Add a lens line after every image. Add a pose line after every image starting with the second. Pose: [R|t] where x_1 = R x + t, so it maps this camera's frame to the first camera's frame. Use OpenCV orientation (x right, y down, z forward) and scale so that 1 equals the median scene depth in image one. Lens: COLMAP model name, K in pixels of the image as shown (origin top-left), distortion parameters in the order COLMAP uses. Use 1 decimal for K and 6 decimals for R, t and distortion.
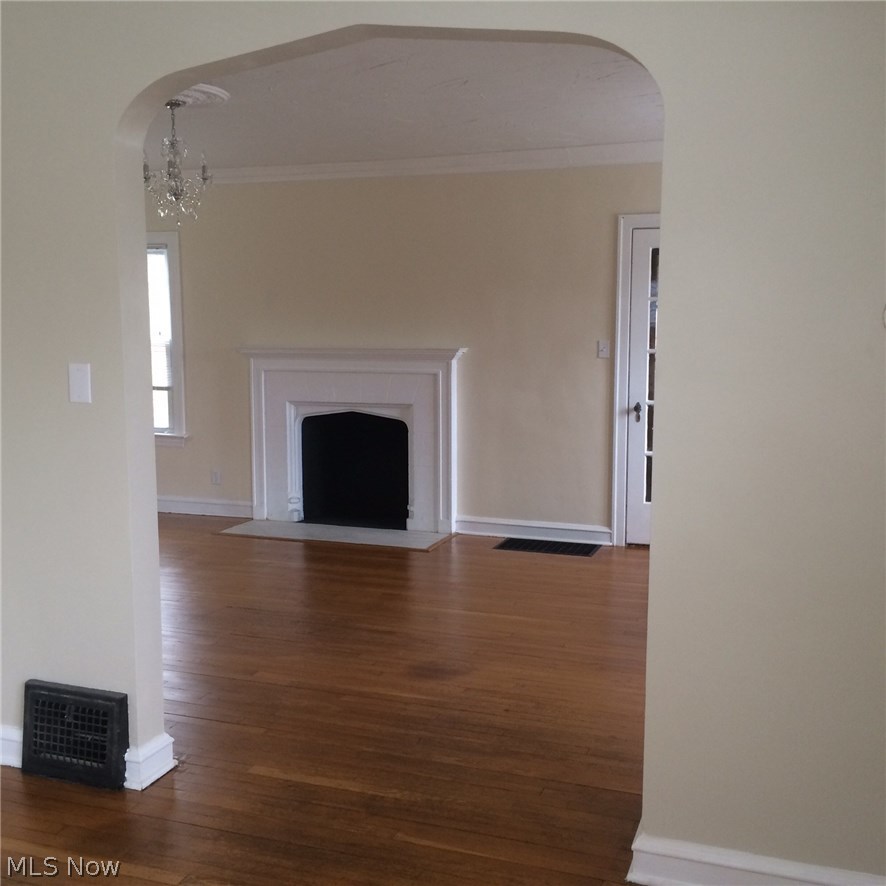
lens RADIAL K [[1022.6, 0, 442.7], [0, 1022.6, 442.9], [0, 0, 1]] dist [0.075783, 0.000000]
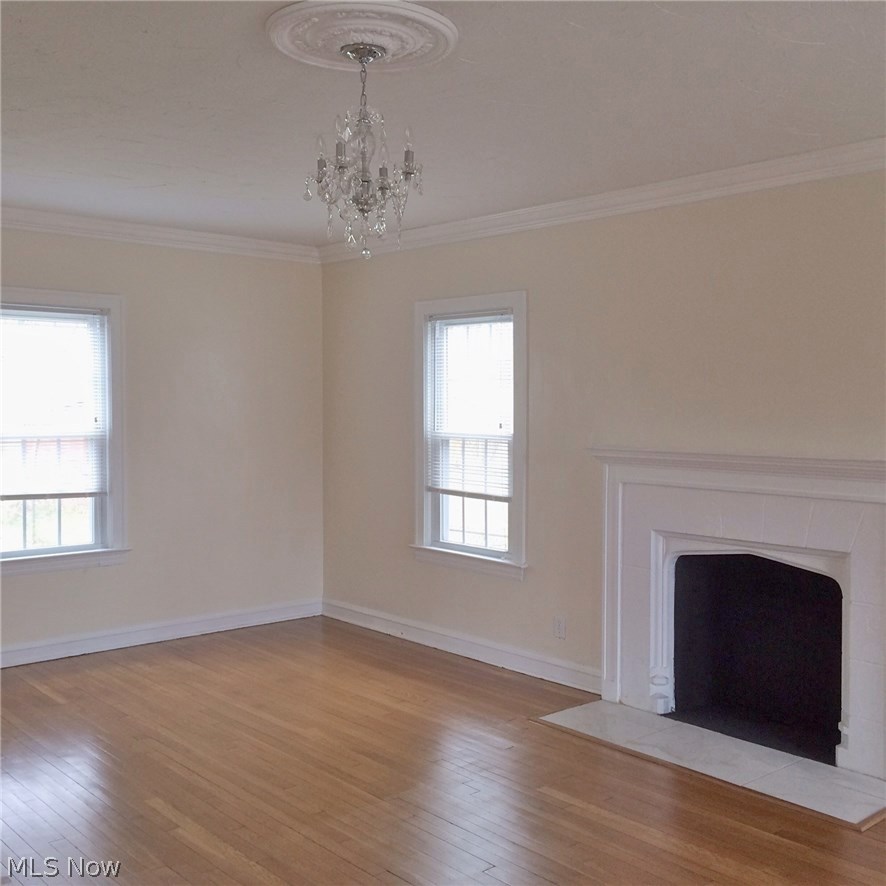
lens RADIAL K [[1022.6, 0, 443.1], [0, 1022.6, 441.9], [0, 0, 1]] dist [0.075783, 0.000000]
pose [[0.876969, 0.025783, -0.479855, 0.047840], [-0.066037, 0.995552, -0.067197, -0.043549], [0.475988, 0.090617, 0.874771, 0.342185]]
